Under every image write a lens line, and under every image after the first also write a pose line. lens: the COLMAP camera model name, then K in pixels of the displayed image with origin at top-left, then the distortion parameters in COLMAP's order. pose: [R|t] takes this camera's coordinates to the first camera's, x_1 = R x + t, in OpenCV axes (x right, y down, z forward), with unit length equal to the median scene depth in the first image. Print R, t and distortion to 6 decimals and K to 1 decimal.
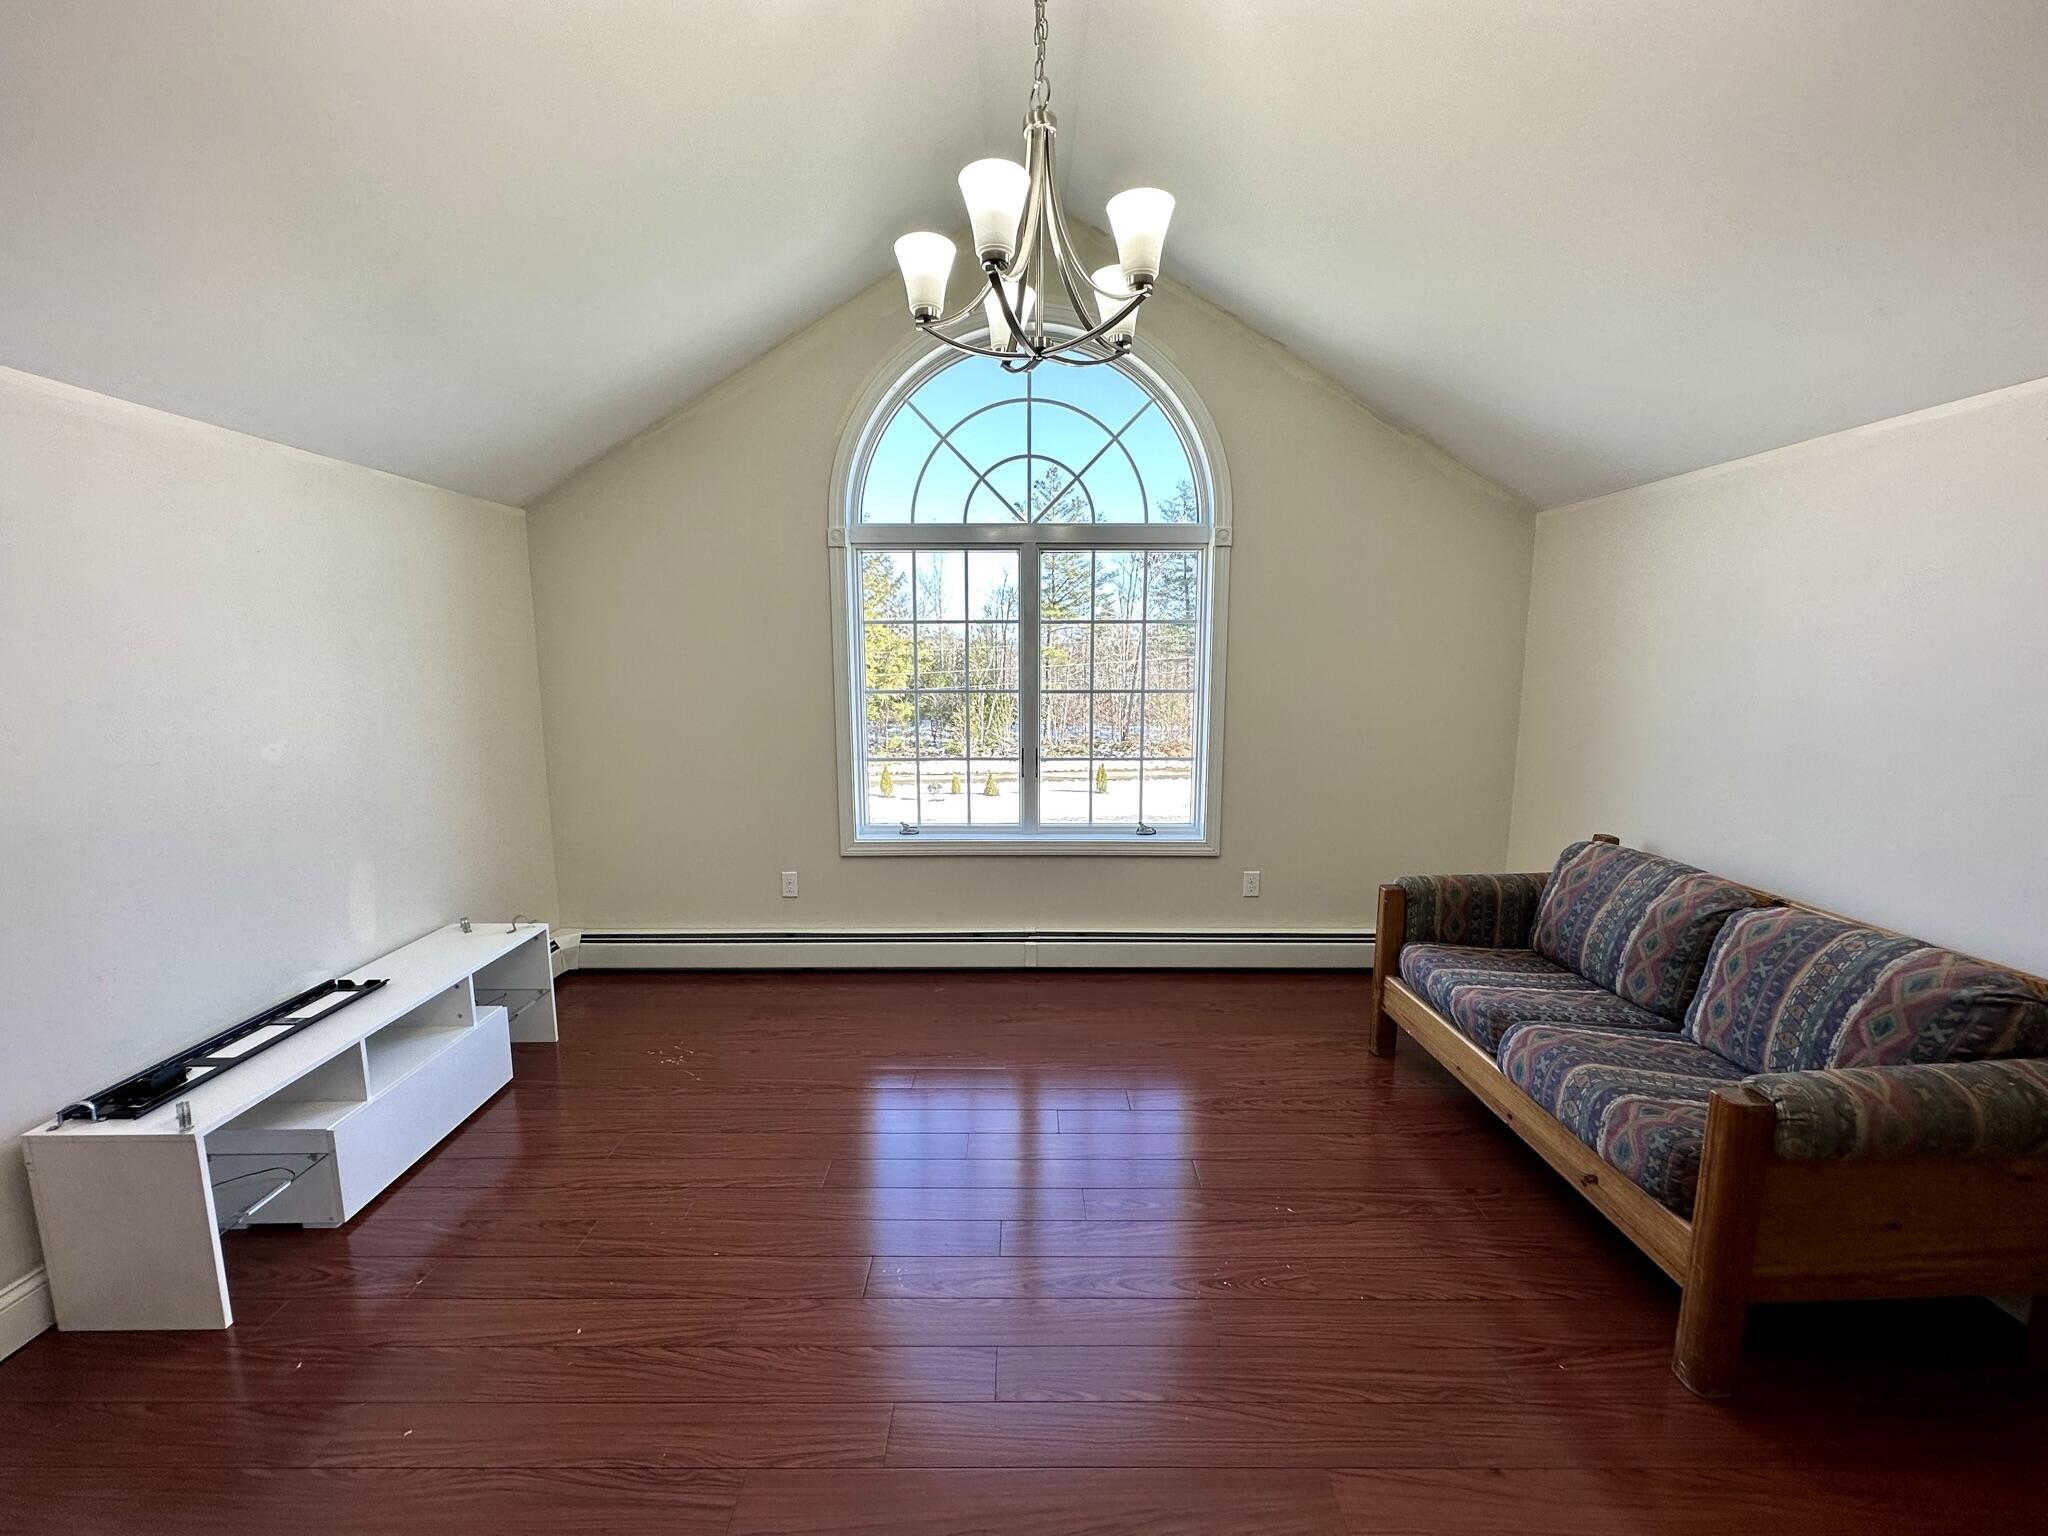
lens RADIAL K [[813.8, 0, 1022.0], [0, 813.8, 764.2], [0, 0, 1]] dist [-0.005426, 0.001368]
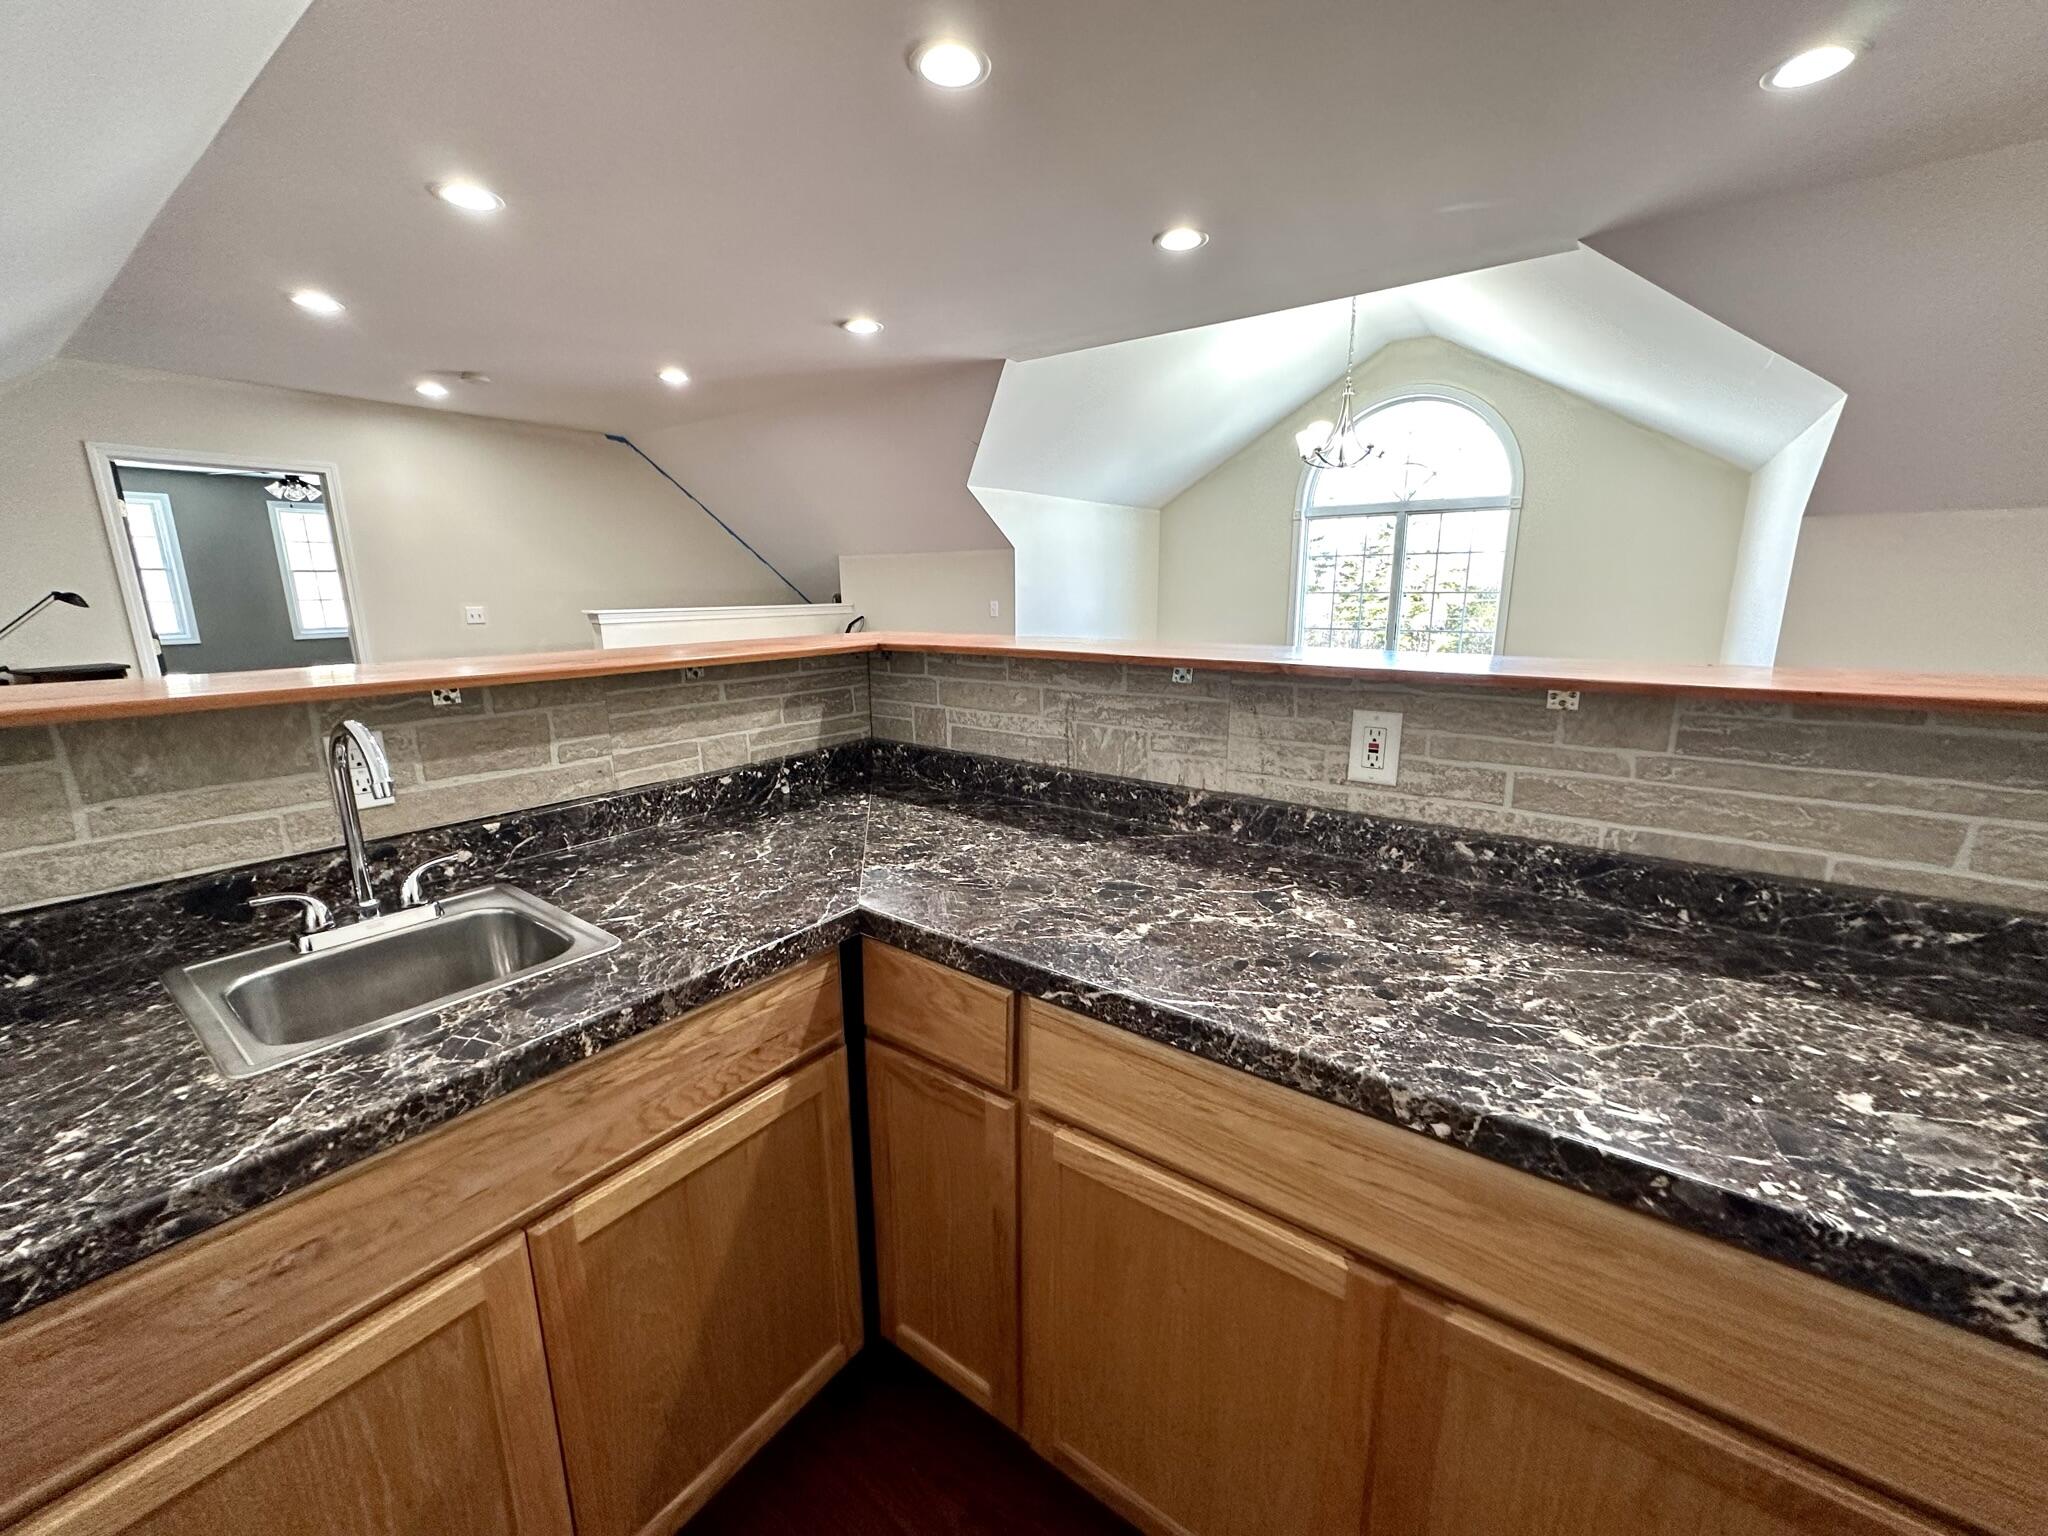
lens RADIAL K [[813.8, 0, 1019.5], [0, 813.8, 765.0], [0, 0, 1]] dist [-0.005426, 0.001368]
pose [[0.803341, 0.120655, -0.583169, 0.582277], [-0.071819, 0.991742, 0.106253, 0.216127], [0.591173, -0.043475, 0.805372, -1.325480]]
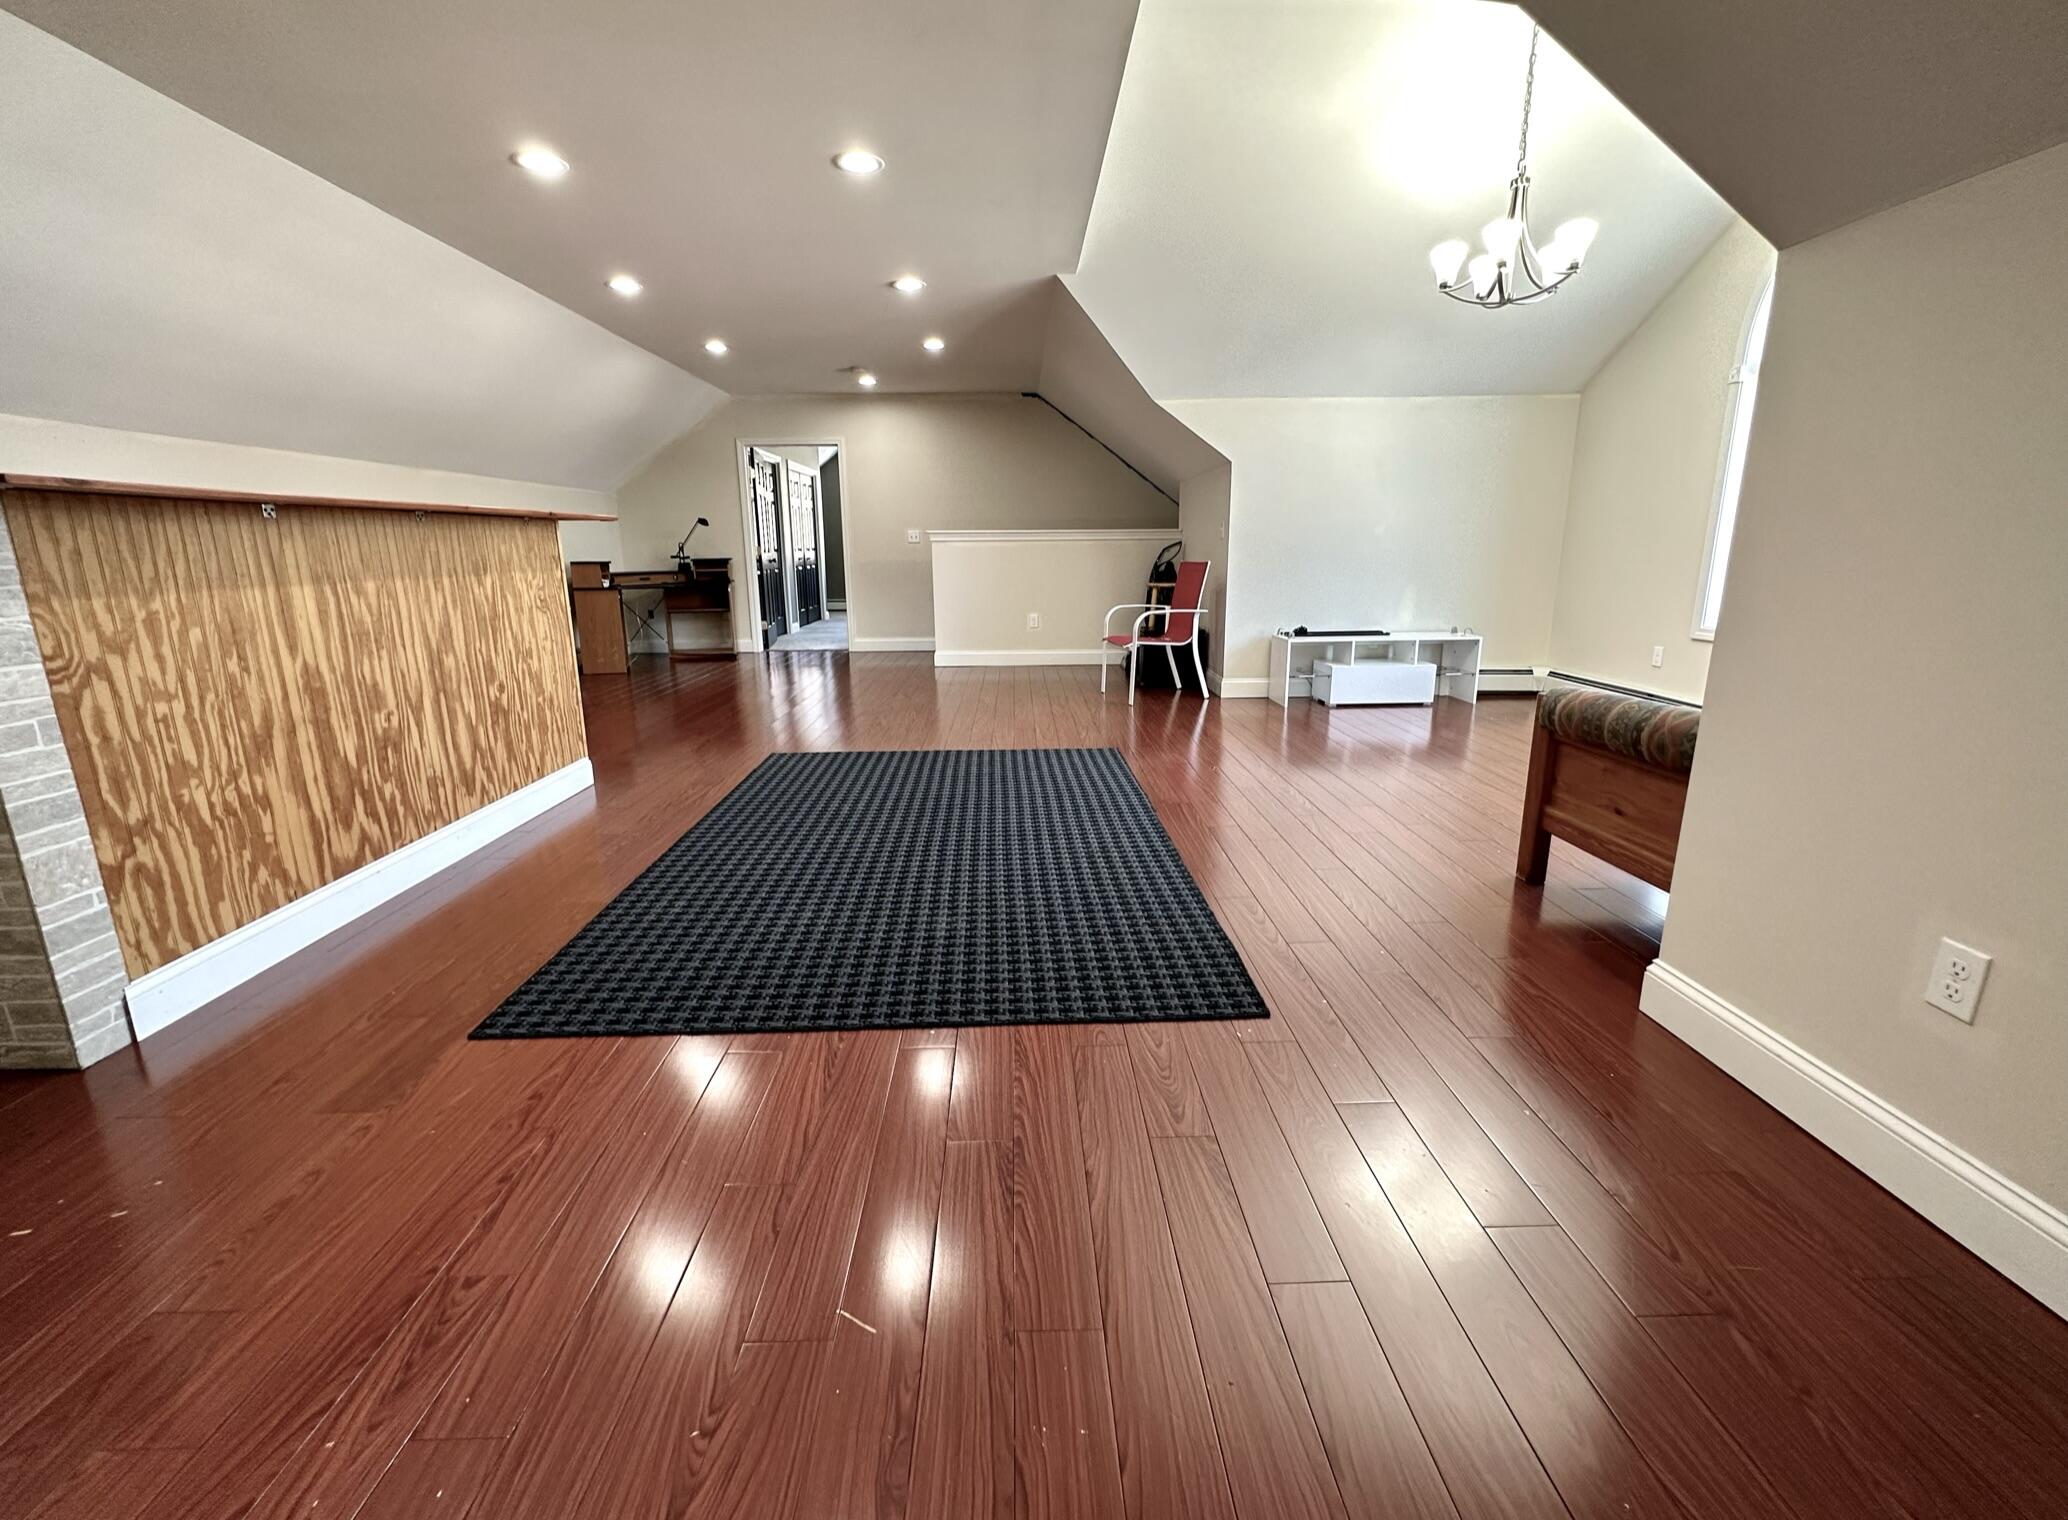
lens RADIAL K [[847.9, 0, 1024.9], [0, 847.9, 747.3], [0, 0, 1]] dist [0.002239, 0.000090]
pose [[0.007137, 0.231086, -0.972907, 1.375177], [-0.128731, 0.965049, 0.228275, 0.136684], [0.991654, 0.123614, 0.036635, -0.064829]]
